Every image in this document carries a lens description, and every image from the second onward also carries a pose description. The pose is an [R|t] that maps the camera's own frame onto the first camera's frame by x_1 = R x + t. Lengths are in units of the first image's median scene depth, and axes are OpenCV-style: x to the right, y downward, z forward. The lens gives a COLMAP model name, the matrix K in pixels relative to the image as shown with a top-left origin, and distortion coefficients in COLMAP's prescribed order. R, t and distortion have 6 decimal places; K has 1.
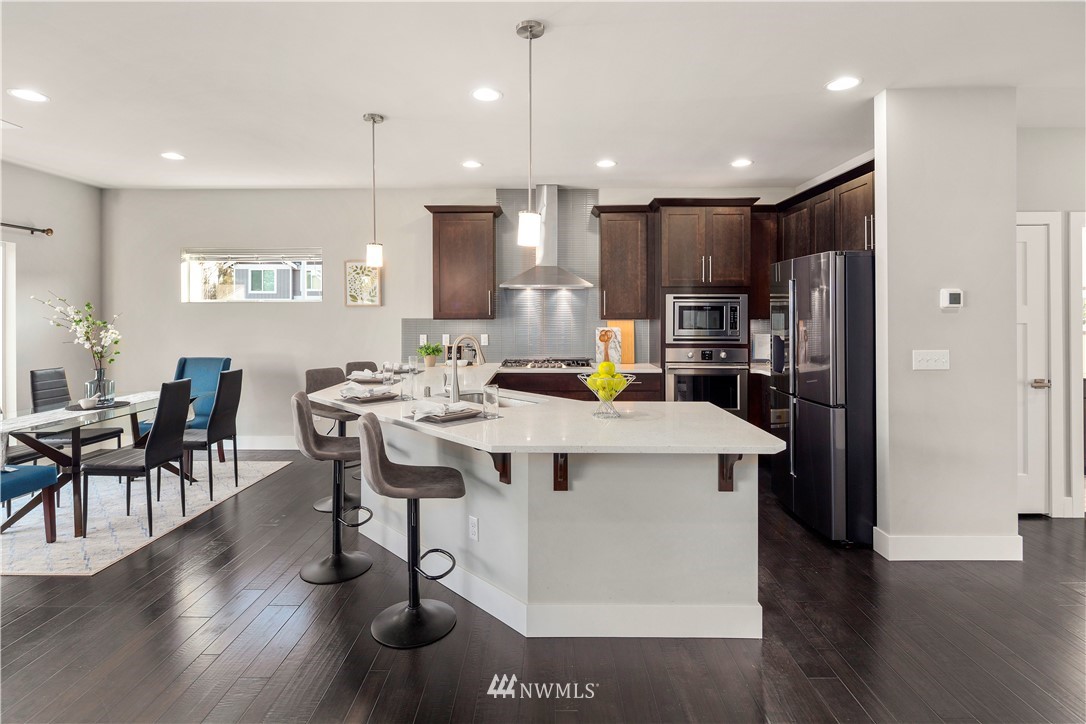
lens RADIAL K [[530.5, 0, 540.8], [0, 530.5, 314.0], [0, 0, 1]] dist [0.006018, -0.004746]
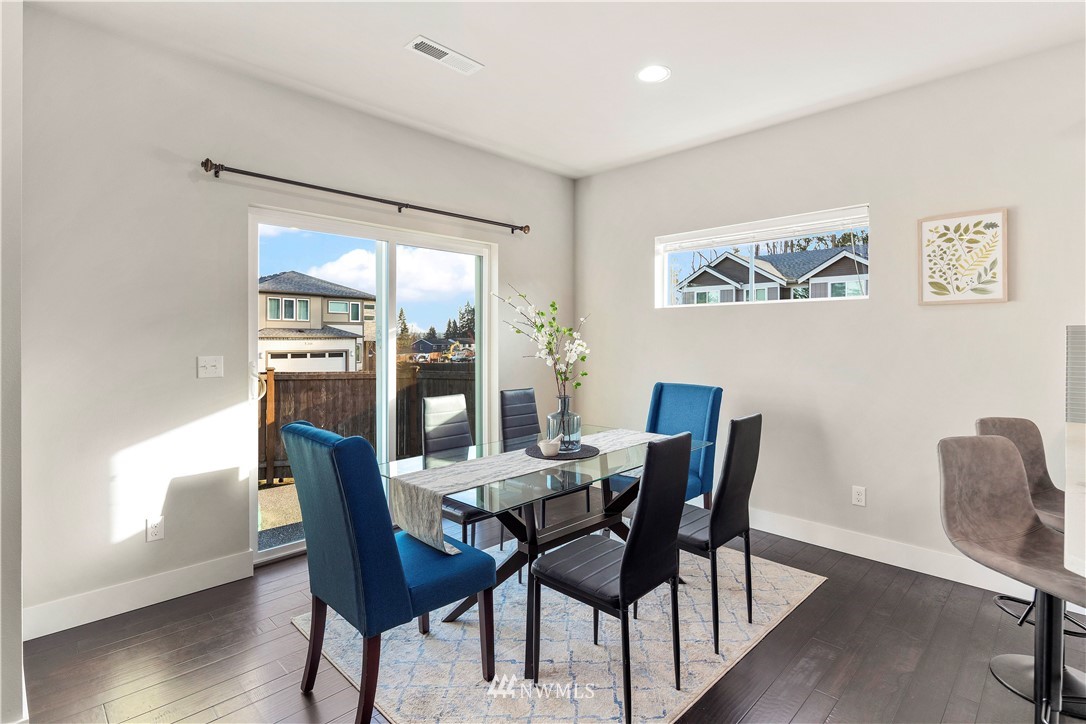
lens RADIAL K [[530.5, 0, 541.3], [0, 530.5, 335.8], [0, 0, 1]] dist [0.006018, -0.004746]
pose [[0.714840, 0.000688, -0.699288, -0.301248], [-0.001740, 0.999998, -0.000796, 0.020687], [0.699286, 0.001786, 0.714840, 0.396548]]
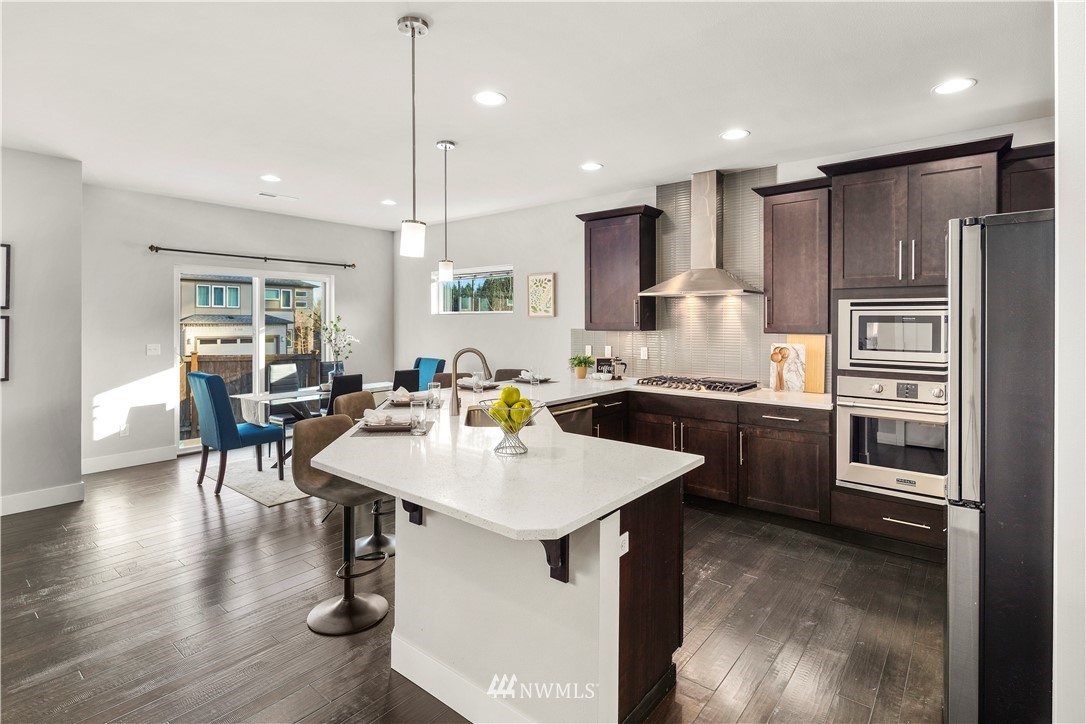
lens RADIAL K [[530.5, 0, 542.2], [0, 530.5, 318.7], [0, 0, 1]] dist [0.006018, -0.004746]
pose [[0.779472, -0.000421, -0.626437, 0.372573], [-0.001974, 0.999993, -0.003127, -0.008498], [0.626435, 0.003674, 0.779465, 0.200806]]
